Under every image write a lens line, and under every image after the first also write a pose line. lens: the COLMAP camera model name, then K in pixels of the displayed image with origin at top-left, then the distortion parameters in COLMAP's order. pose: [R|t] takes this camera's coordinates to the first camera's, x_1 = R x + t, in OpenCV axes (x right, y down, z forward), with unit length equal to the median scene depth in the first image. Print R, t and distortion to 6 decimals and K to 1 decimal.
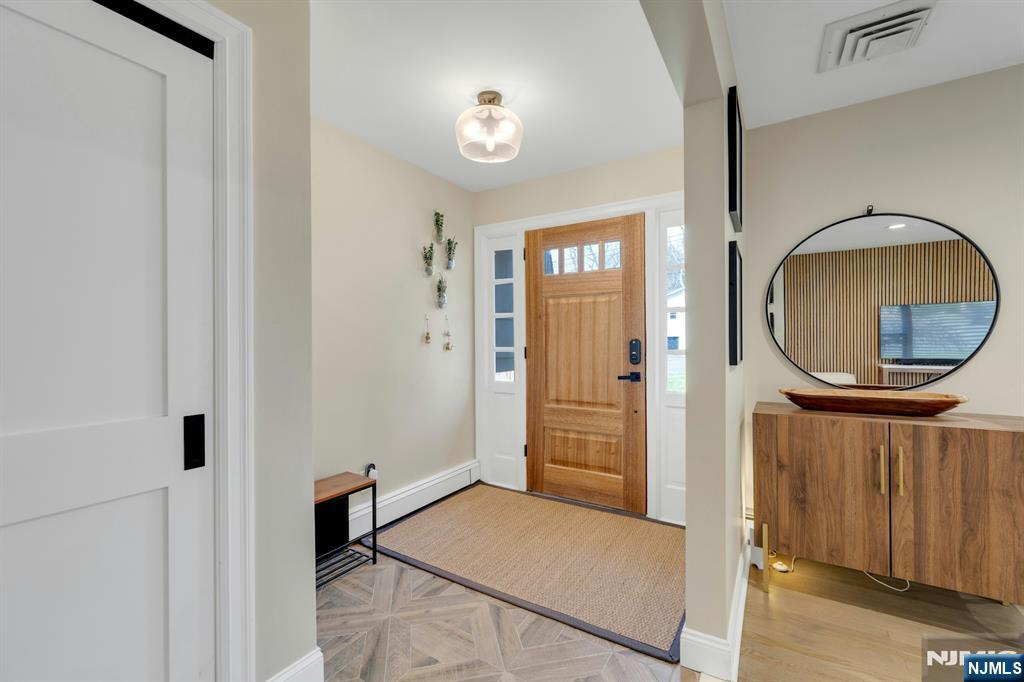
lens RADIAL K [[429.0, 0, 512.0], [0, 429.0, 341.0], [0, 0, 1]] dist [0.001036, 0.000062]
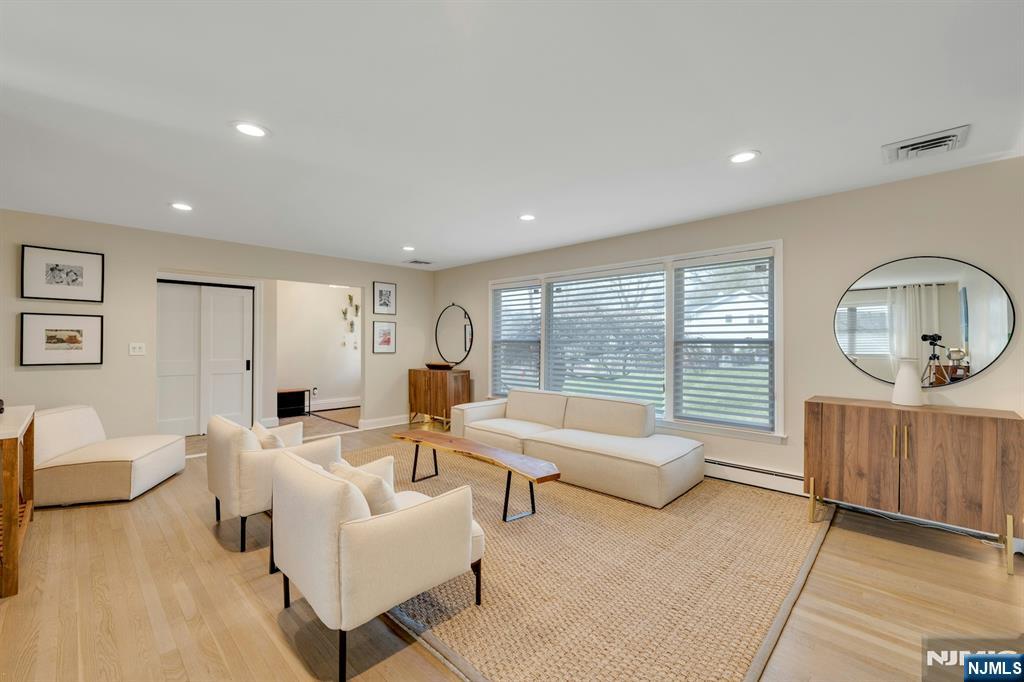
lens RADIAL K [[429.0, 0, 512.0], [0, 429.0, 341.0], [0, 0, 1]] dist [0.001036, 0.000062]
pose [[0.978491, 0.005522, -0.206217, 1.282022], [-0.006523, 0.999970, -0.004177, -0.023045], [0.206188, 0.005432, 0.978497, -1.274207]]
